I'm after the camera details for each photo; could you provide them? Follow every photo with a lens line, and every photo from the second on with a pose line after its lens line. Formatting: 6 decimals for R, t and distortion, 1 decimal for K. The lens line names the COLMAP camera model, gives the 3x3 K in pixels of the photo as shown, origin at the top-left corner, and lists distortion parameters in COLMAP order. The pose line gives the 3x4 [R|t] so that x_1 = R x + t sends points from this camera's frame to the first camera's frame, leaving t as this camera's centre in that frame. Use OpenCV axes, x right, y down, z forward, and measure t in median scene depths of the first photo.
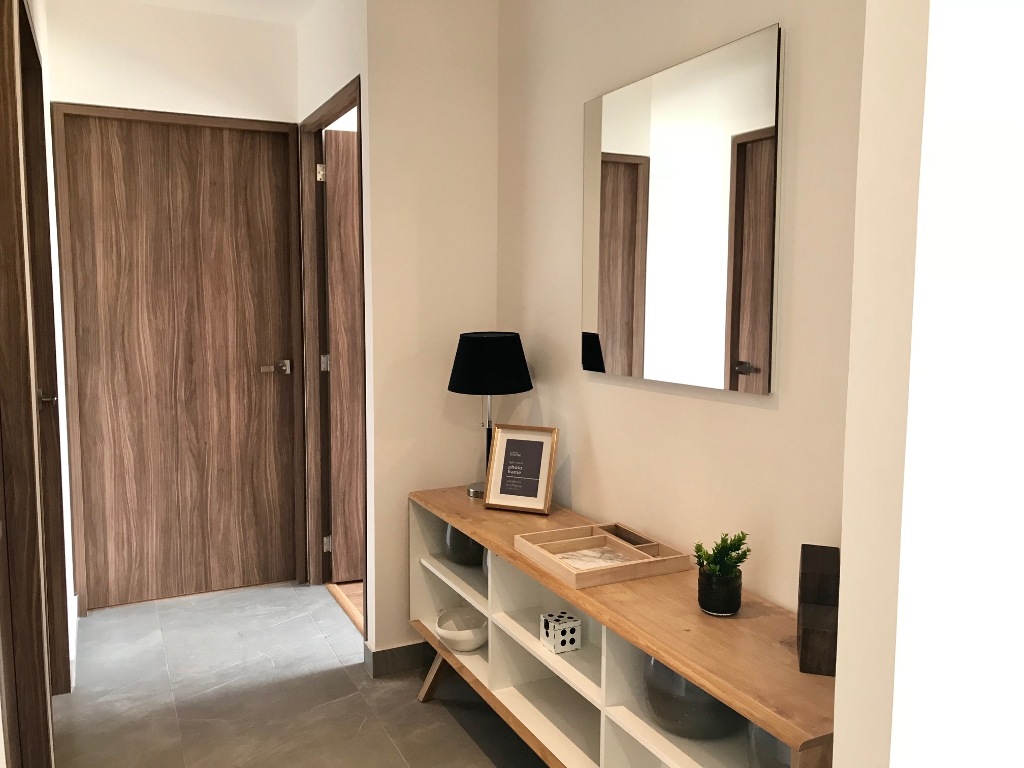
lens RADIAL K [[840.4, 0, 506.6], [0, 840.4, 376.0], [0, 0, 1]] dist [0.031104, -0.004572]
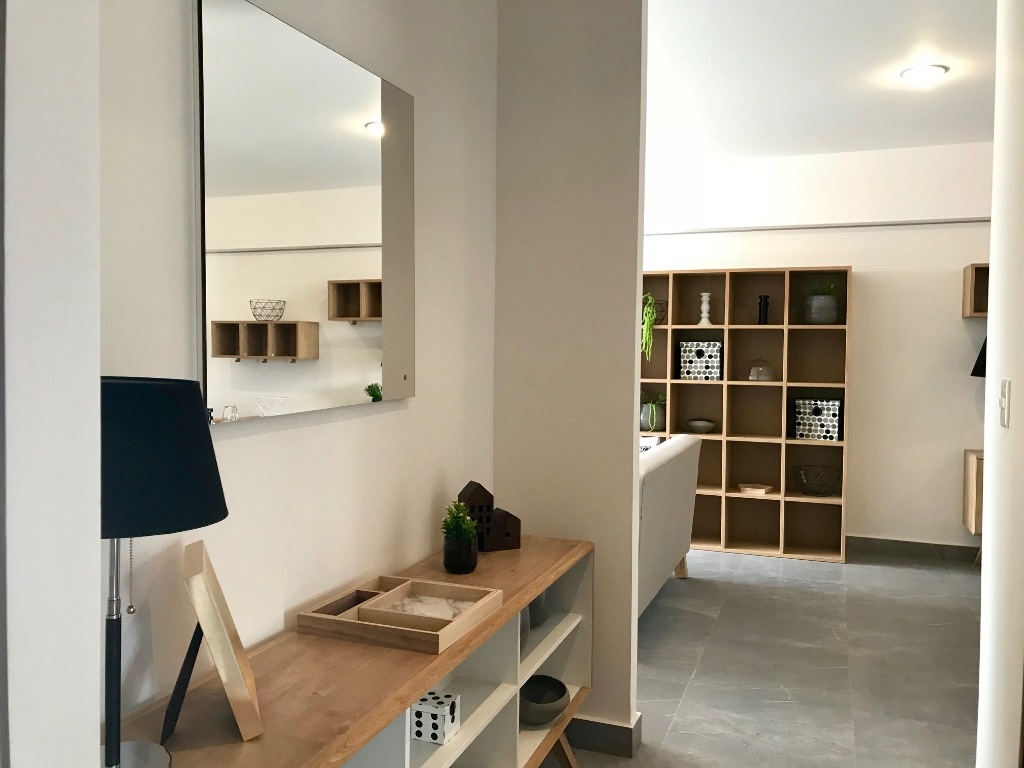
lens RADIAL K [[840.4, 0, 506.6], [0, 840.4, 376.0], [0, 0, 1]] dist [0.031104, -0.004572]
pose [[-0.676669, -0.039375, 0.735234, -0.575071], [0.062910, 0.991825, 0.111016, -0.113506], [-0.733595, 0.121375, -0.668661, 1.457433]]
